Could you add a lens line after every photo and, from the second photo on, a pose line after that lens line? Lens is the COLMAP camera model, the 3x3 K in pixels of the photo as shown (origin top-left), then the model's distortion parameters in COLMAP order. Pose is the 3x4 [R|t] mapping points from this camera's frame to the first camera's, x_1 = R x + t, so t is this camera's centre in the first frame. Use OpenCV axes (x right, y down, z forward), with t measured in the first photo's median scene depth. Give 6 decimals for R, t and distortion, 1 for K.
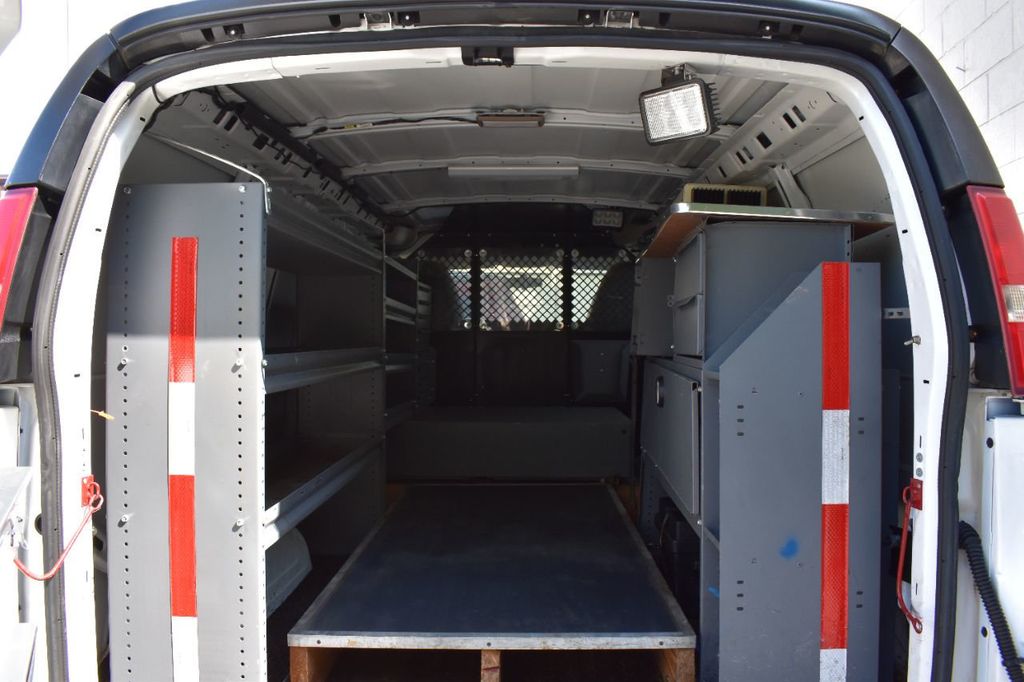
lens RADIAL K [[786.2, 0, 510.7], [0, 786.2, 338.7], [0, 0, 1]] dist [-0.096445, 0.008171]
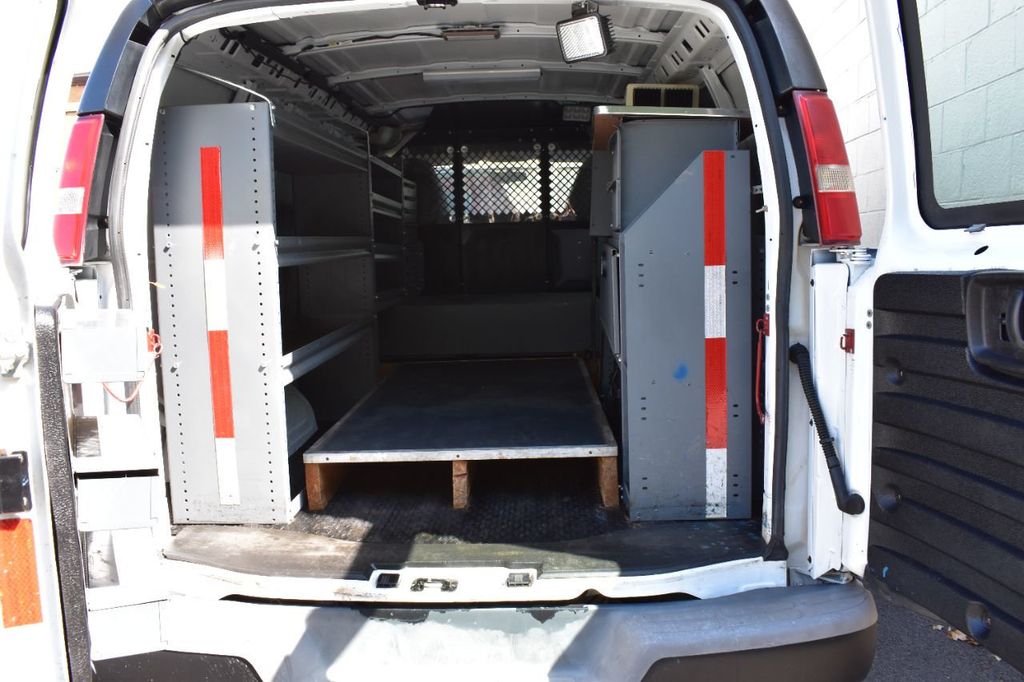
lens RADIAL K [[867.5, 0, 515.6], [0, 867.5, 344.3], [0, 0, 1]] dist [-0.098306, 0.017466]
pose [[0.999609, -0.026537, -0.008854, 0.089906], [0.027388, 0.992832, 0.116340, 0.043120], [0.005703, -0.116537, 0.993170, -0.438191]]
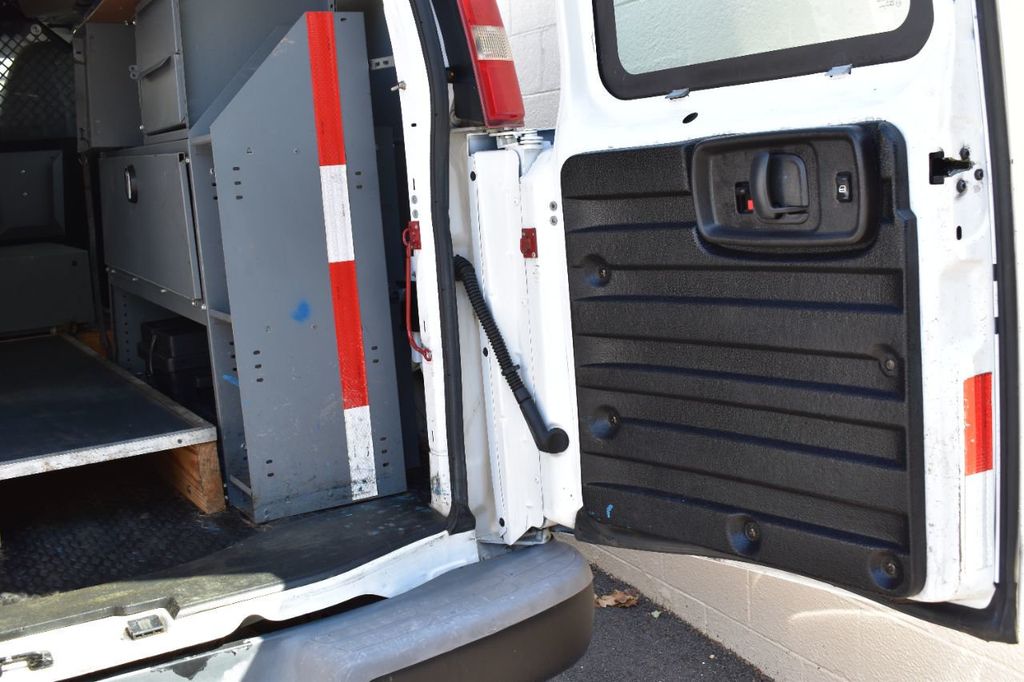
lens RADIAL K [[1164.5, 0, 518.7], [0, 1164.5, 346.7], [0, 0, 1]] dist [-0.059702, 0.000000]
pose [[0.845178, -0.138566, 0.516212, -0.164459], [0.063933, 0.985085, 0.159751, 0.093420], [-0.530648, -0.102015, 0.841431, -0.371827]]
